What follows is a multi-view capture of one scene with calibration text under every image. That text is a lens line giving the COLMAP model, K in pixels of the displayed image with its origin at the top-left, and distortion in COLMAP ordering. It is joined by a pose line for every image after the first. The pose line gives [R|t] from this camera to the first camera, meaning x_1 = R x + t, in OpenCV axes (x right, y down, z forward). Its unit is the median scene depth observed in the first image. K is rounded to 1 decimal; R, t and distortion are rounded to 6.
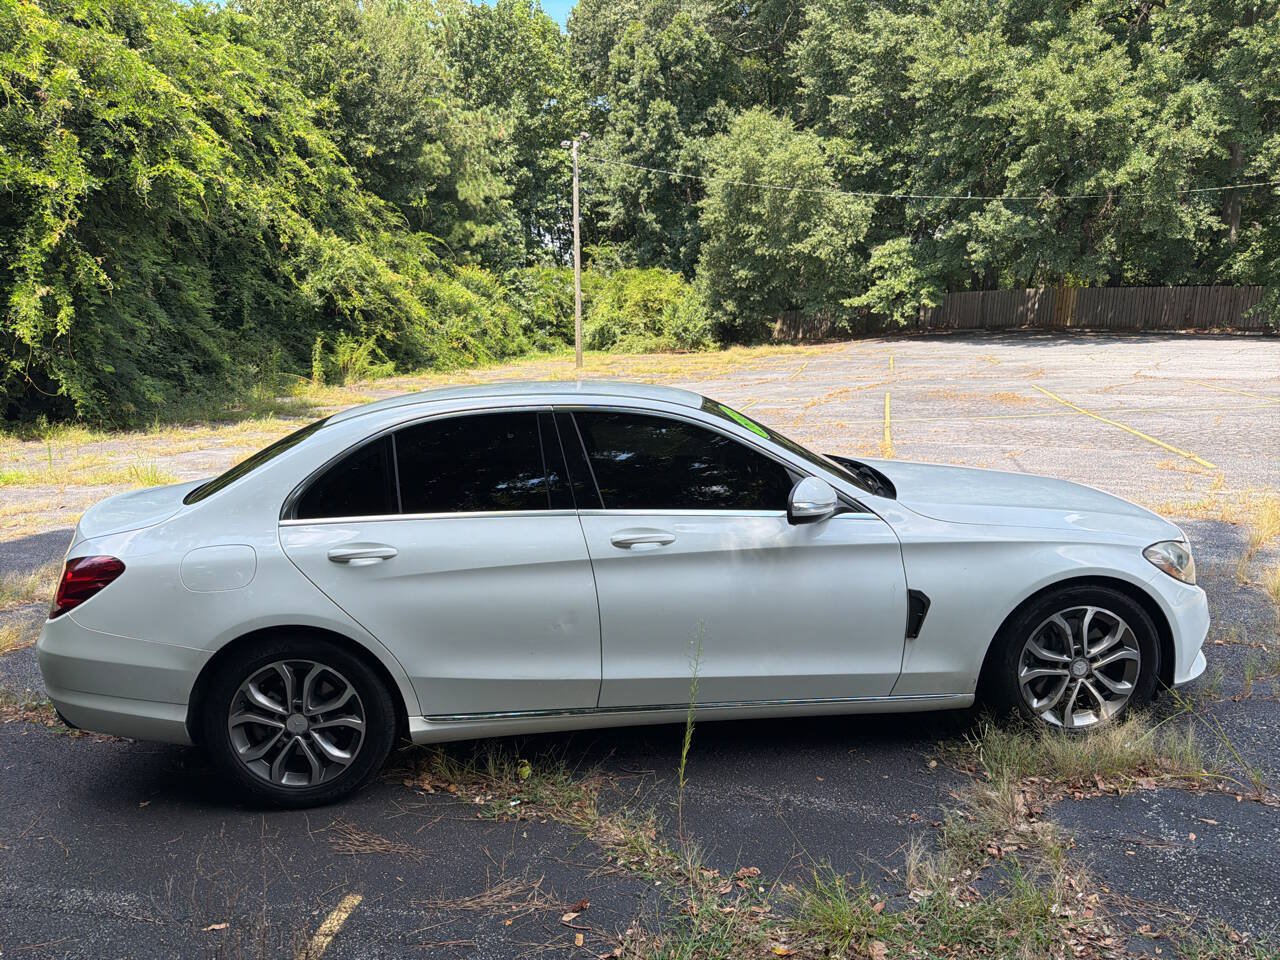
lens RADIAL K [[926.3, 0, 649.8], [0, 926.3, 497.0], [0, 0, 1]] dist [-0.003971, -0.008896]
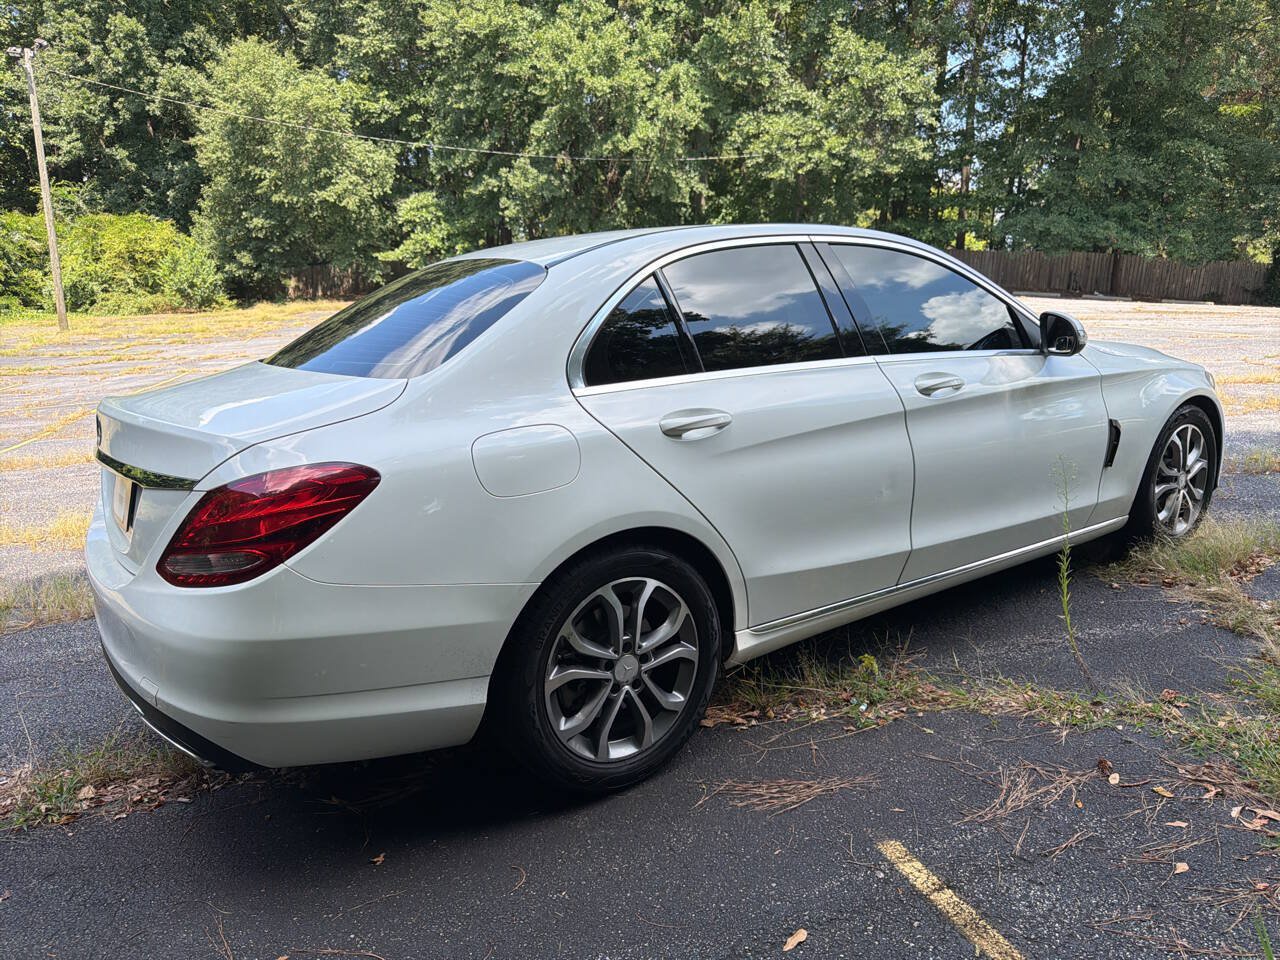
lens RADIAL K [[938.3, 0, 634.4], [0, 938.3, 462.2], [0, 0, 1]] dist [0.049296, -0.052133]
pose [[0.866907, -0.093654, 0.489593, -0.057605], [0.095407, 0.995207, 0.021439, 0.005810], [-0.489255, 0.028125, 0.871687, 0.029000]]
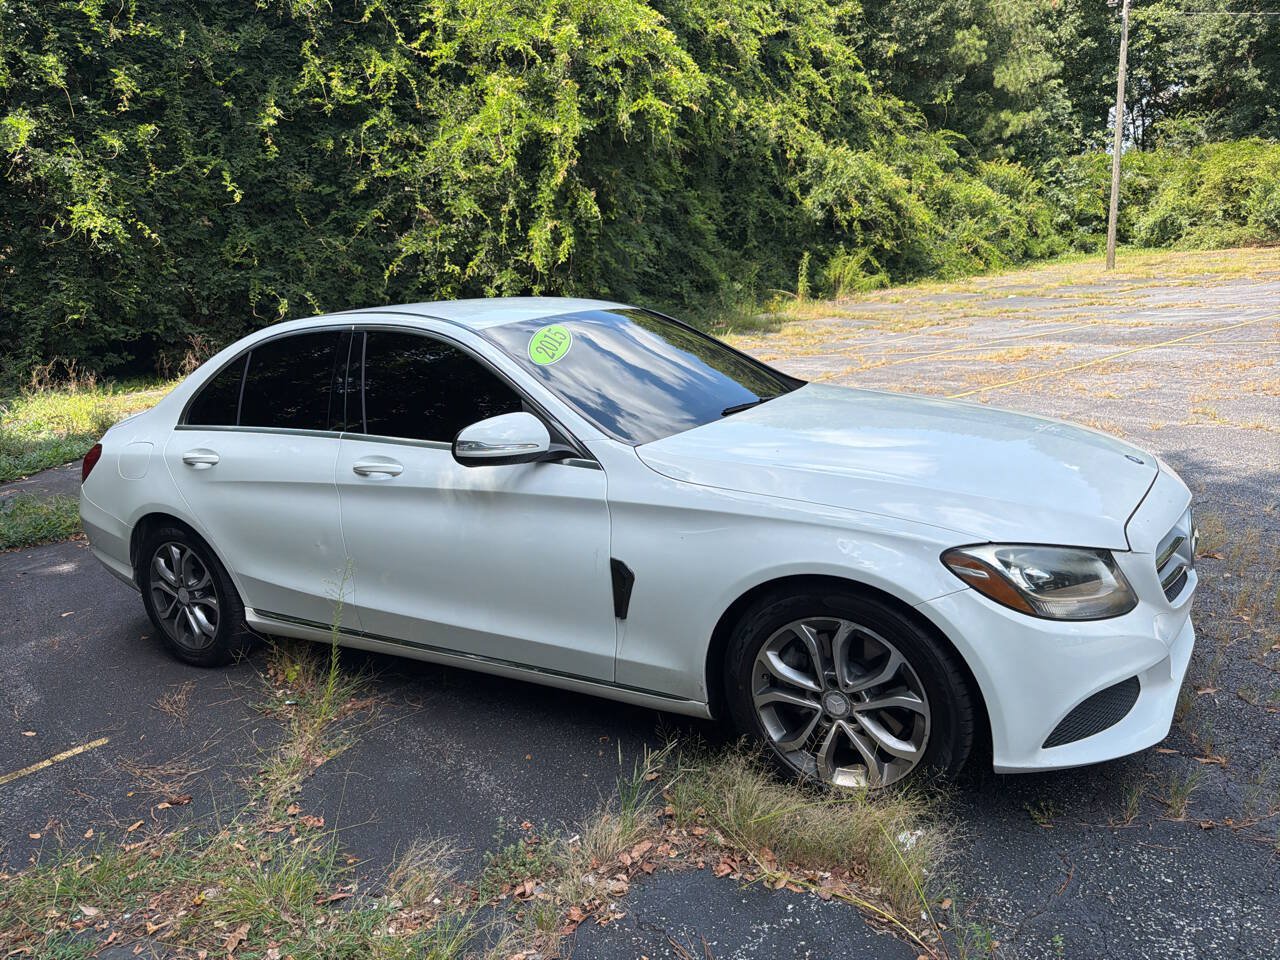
lens RADIAL K [[938.3, 0, 634.4], [0, 938.3, 462.2], [0, 0, 1]] dist [0.049296, -0.052133]
pose [[0.826986, 0.071952, -0.557600, 0.054964], [-0.041946, 0.996909, 0.066429, -0.002640], [0.560656, -0.031546, 0.827448, 0.026272]]
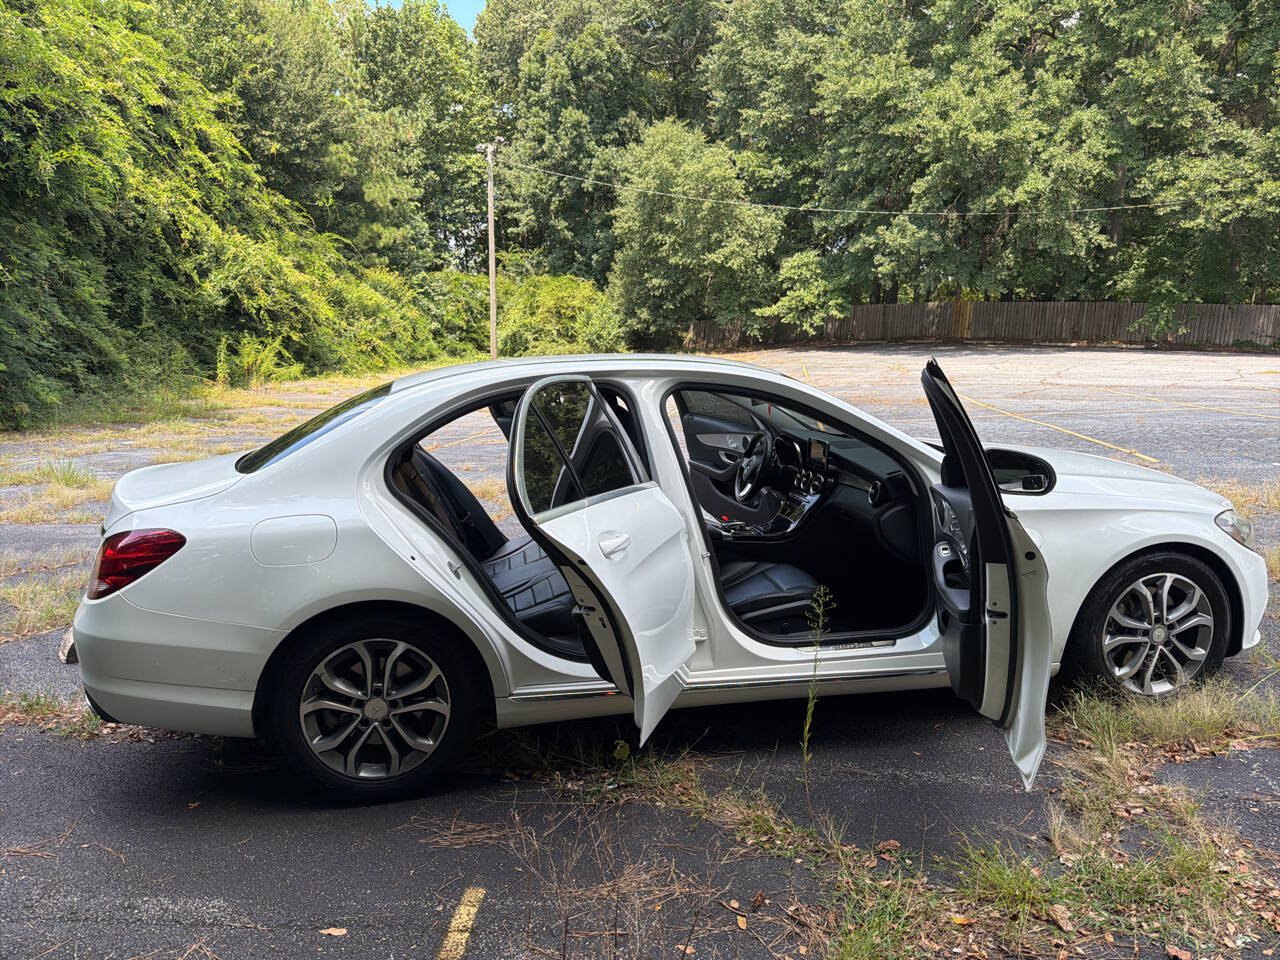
lens RADIAL K [[926.8, 0, 642.7], [0, 926.8, 482.7], [0, 0, 1]] dist [0.008602, -0.018550]
pose [[0.995021, -0.002446, 0.099640, -0.016817], [0.005055, 0.999651, -0.025937, 0.003568], [-0.099542, 0.026311, 0.994685, 0.003671]]
